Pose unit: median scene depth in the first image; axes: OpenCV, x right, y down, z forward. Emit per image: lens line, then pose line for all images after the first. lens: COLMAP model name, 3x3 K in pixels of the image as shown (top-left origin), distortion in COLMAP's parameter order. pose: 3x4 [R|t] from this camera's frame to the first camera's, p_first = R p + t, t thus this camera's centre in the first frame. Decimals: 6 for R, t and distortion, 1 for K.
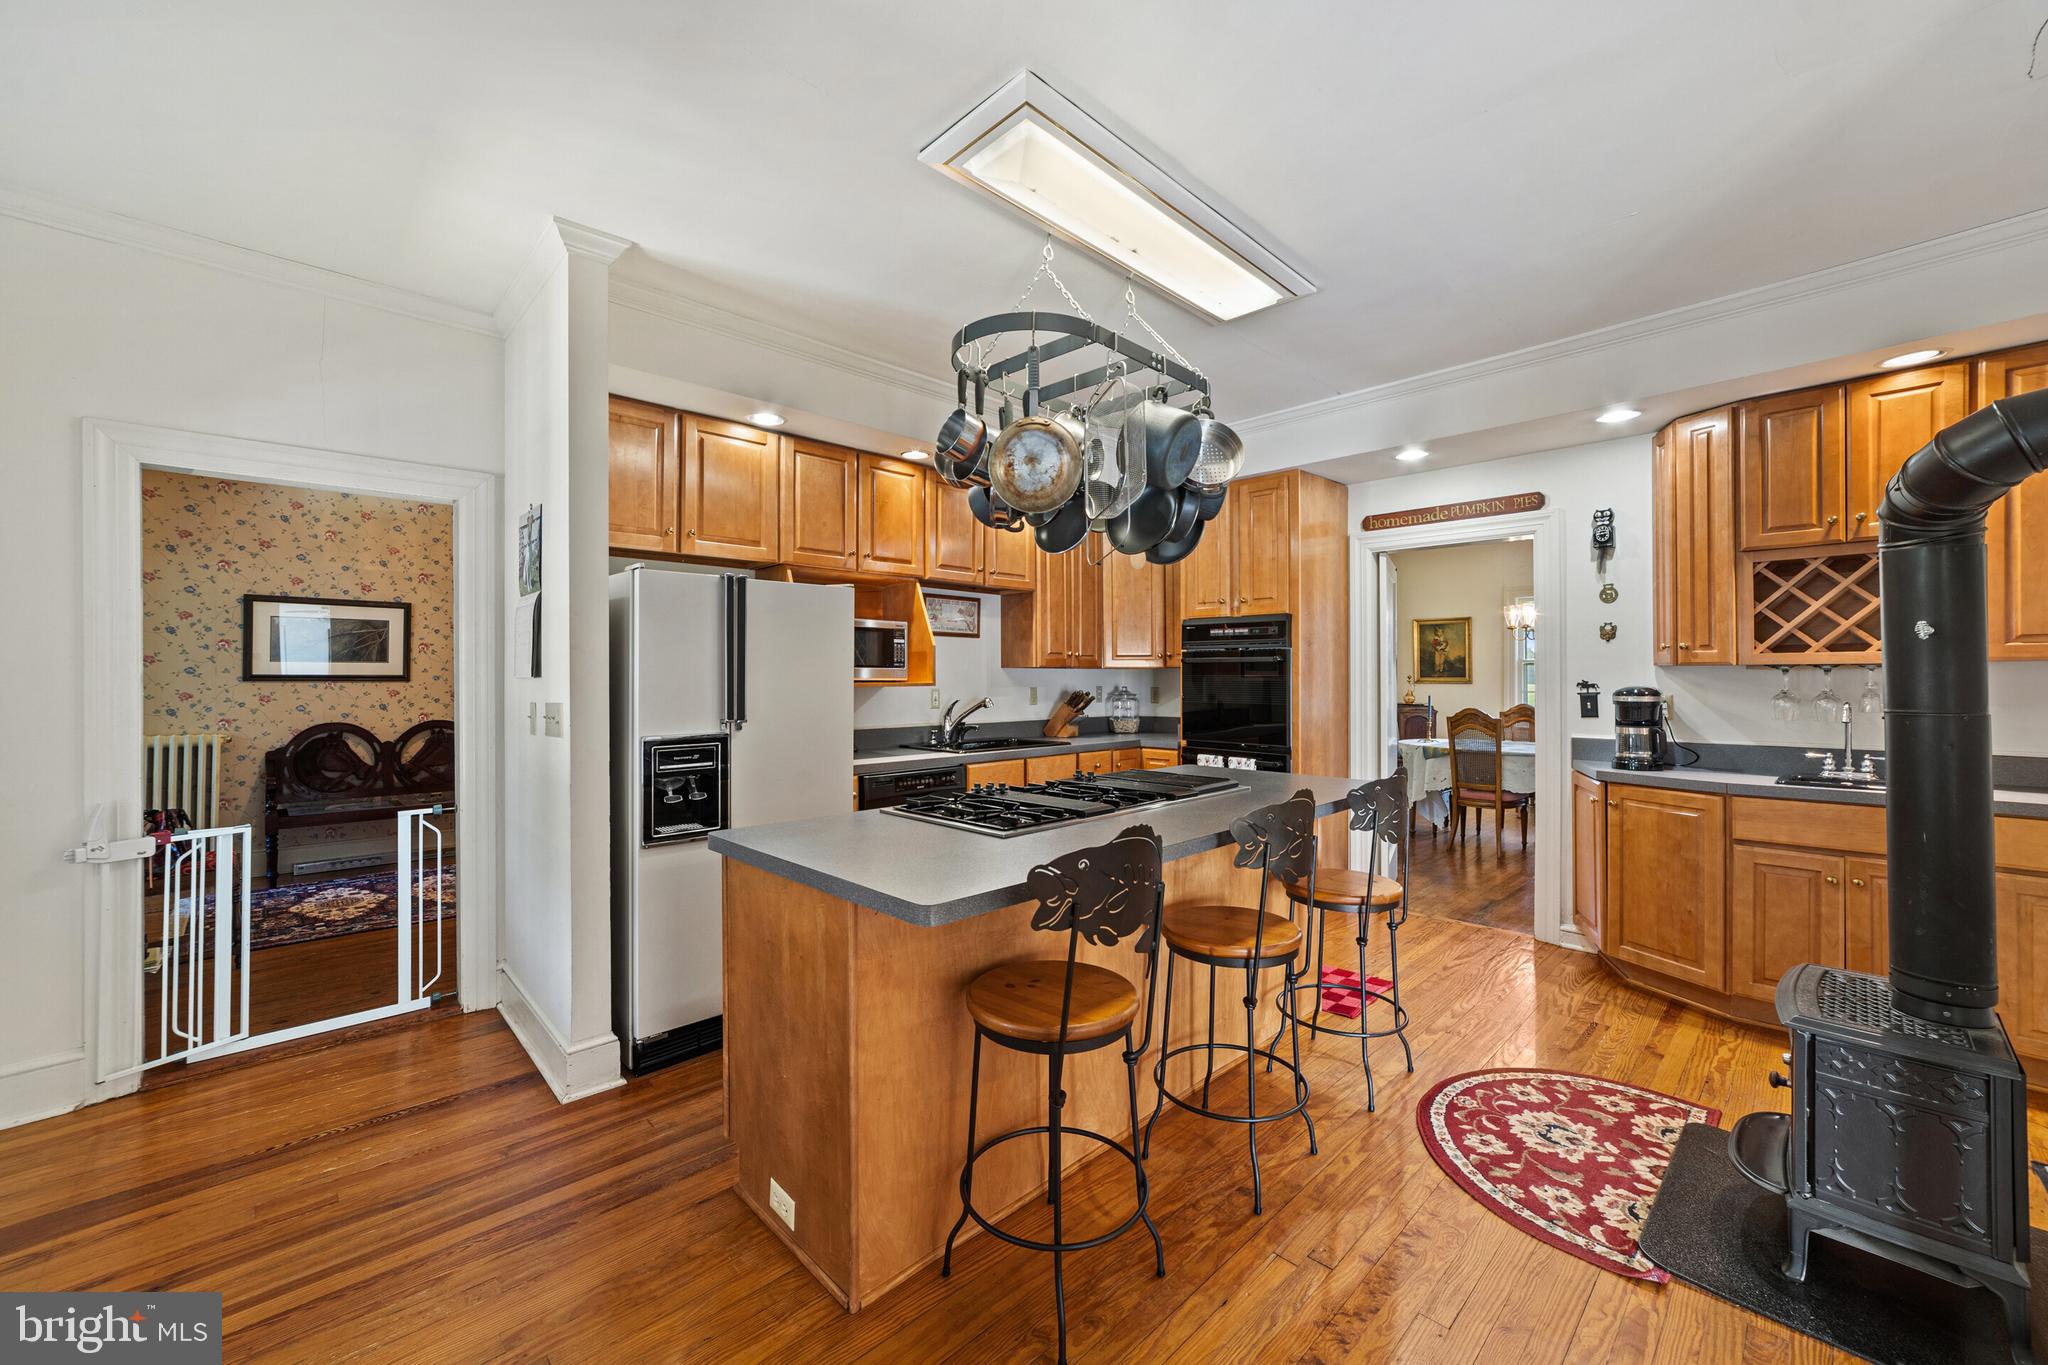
lens RADIAL K [[797.5, 0, 1015.0], [0, 797.5, 672.5], [0, 0, 1]] dist [-0.008045, 0.000393]
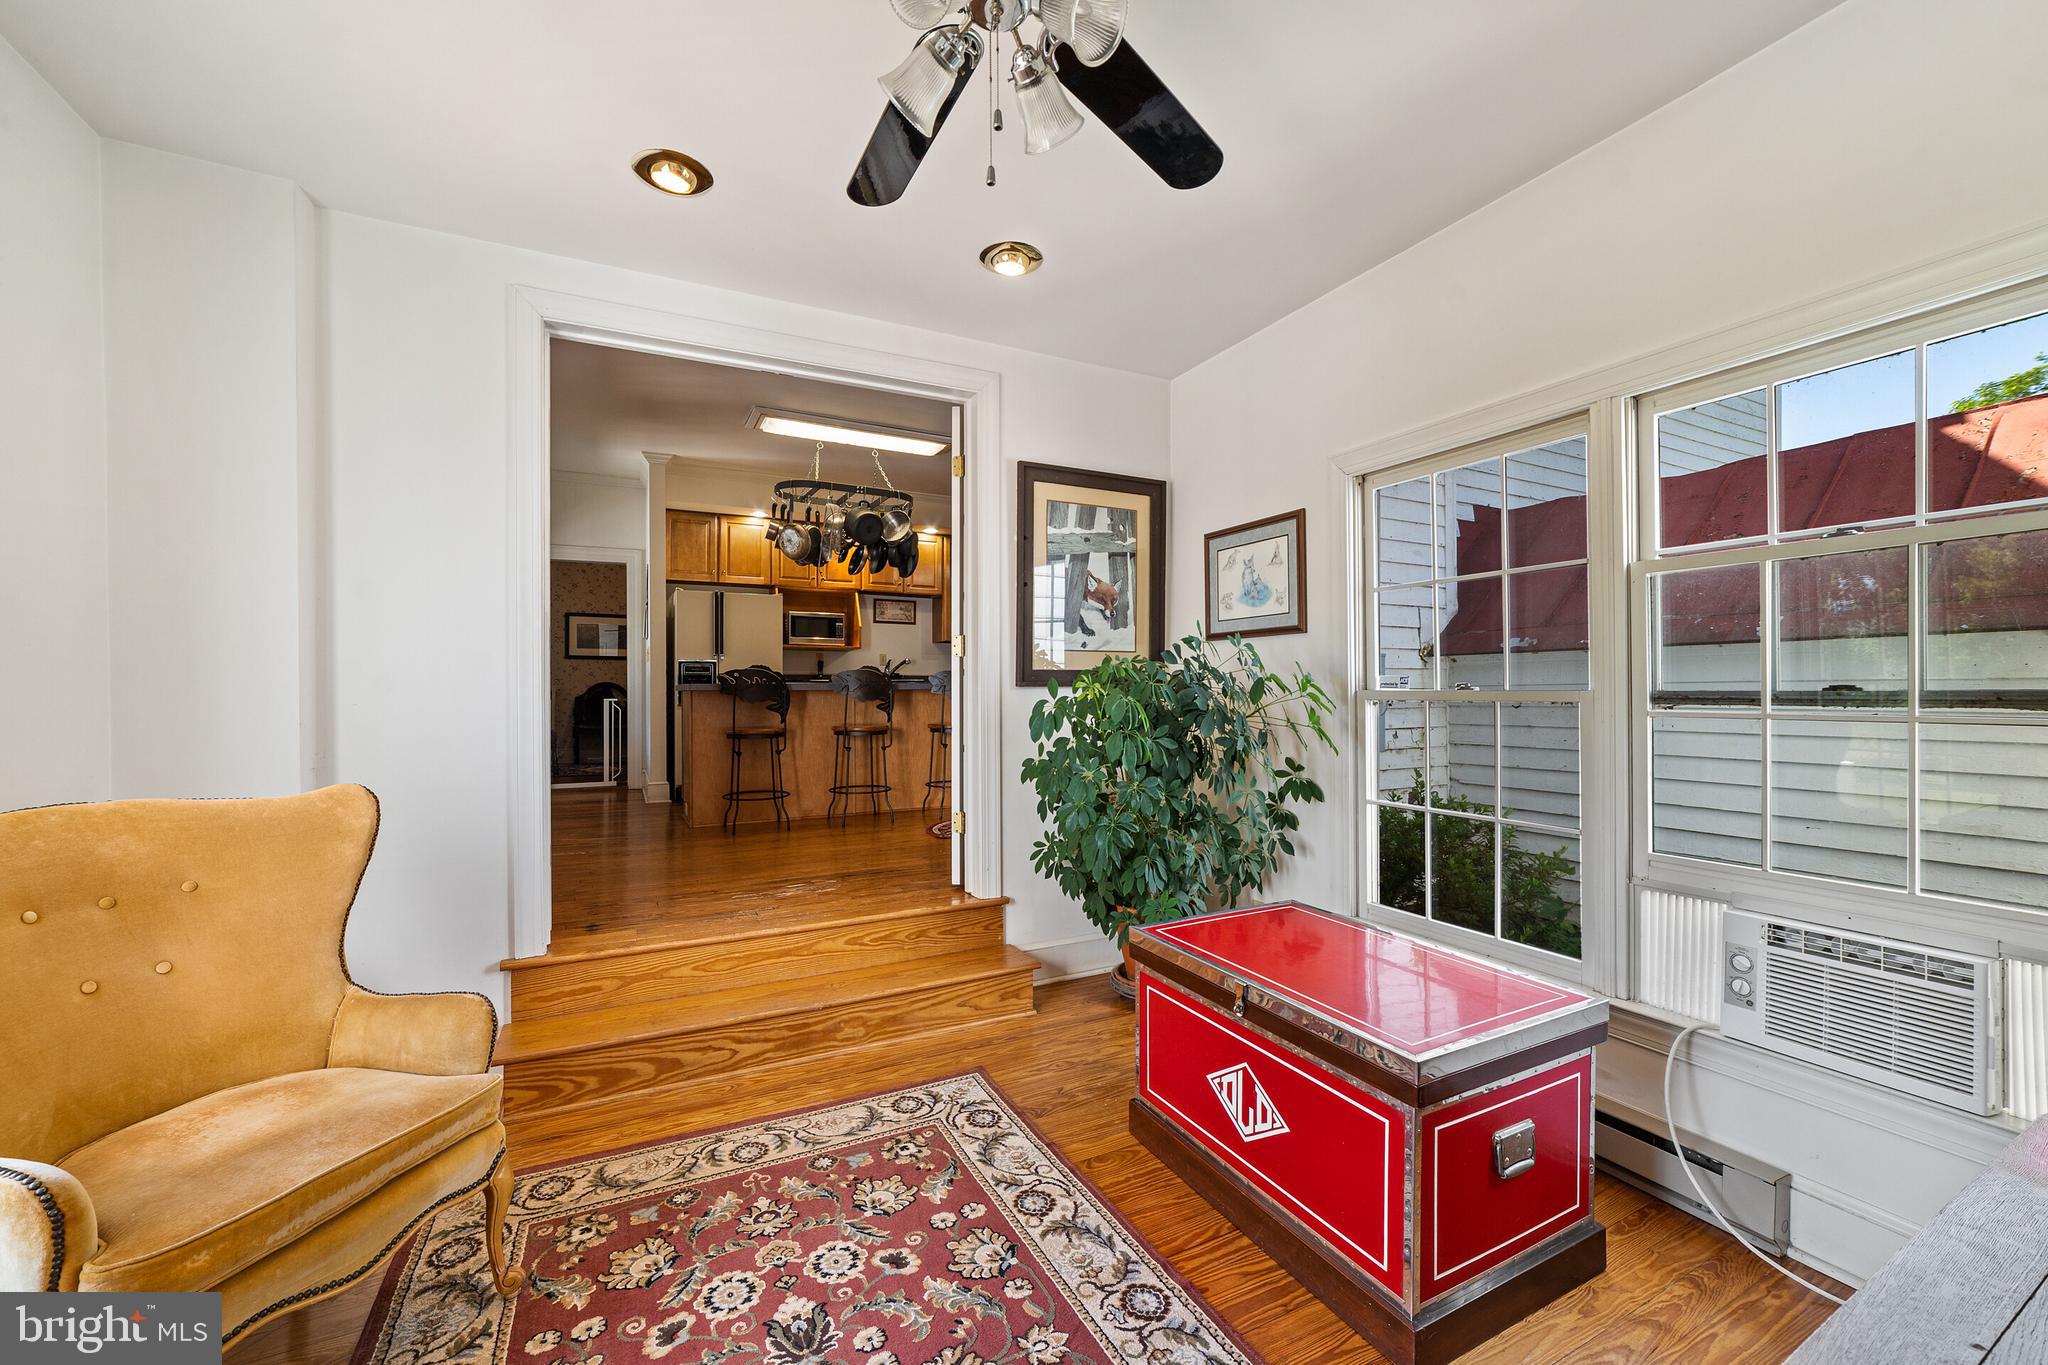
lens RADIAL K [[797.5, 0, 1028.2], [0, 797.5, 691.6], [0, 0, 1]] dist [-0.008045, 0.000393]
pose [[0.960383, -0.001937, -0.278677, 0.848123], [0.002414, 0.999996, 0.001370, 0.124694], [0.278673, -0.001989, 0.960384, -0.707758]]
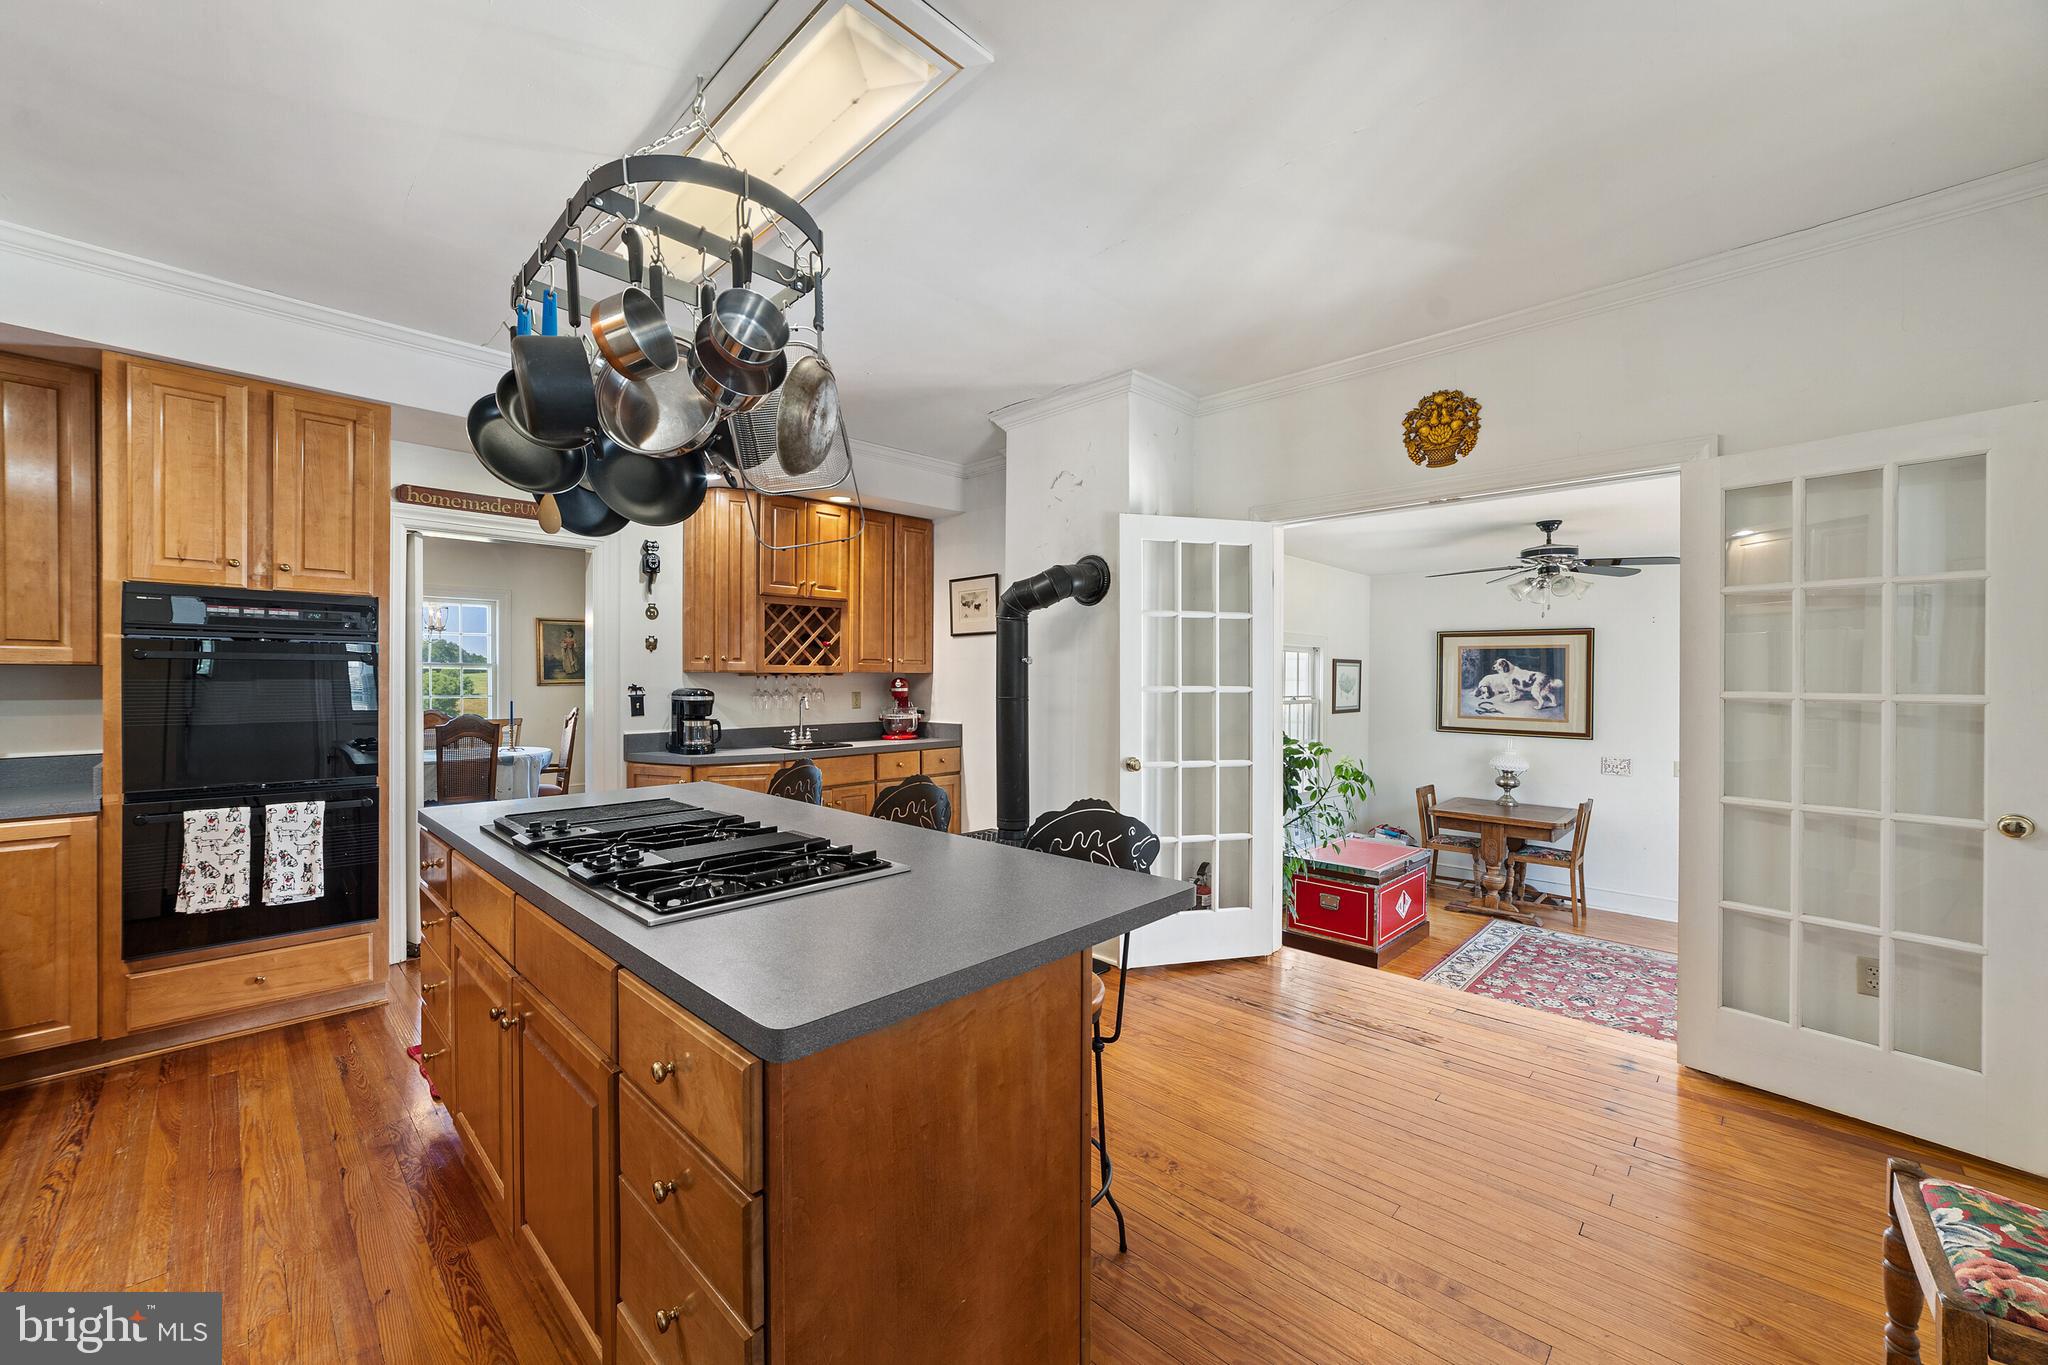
lens RADIAL K [[797.5, 0, 1010.6], [0, 797.5, 679.9], [0, 0, 1]] dist [-0.008045, 0.000393]
pose [[-0.033613, -0.001735, 0.999433, -0.482435], [-0.006231, 0.999979, 0.001527, -0.001186], [-0.999416, -0.006177, -0.033623, 0.507019]]
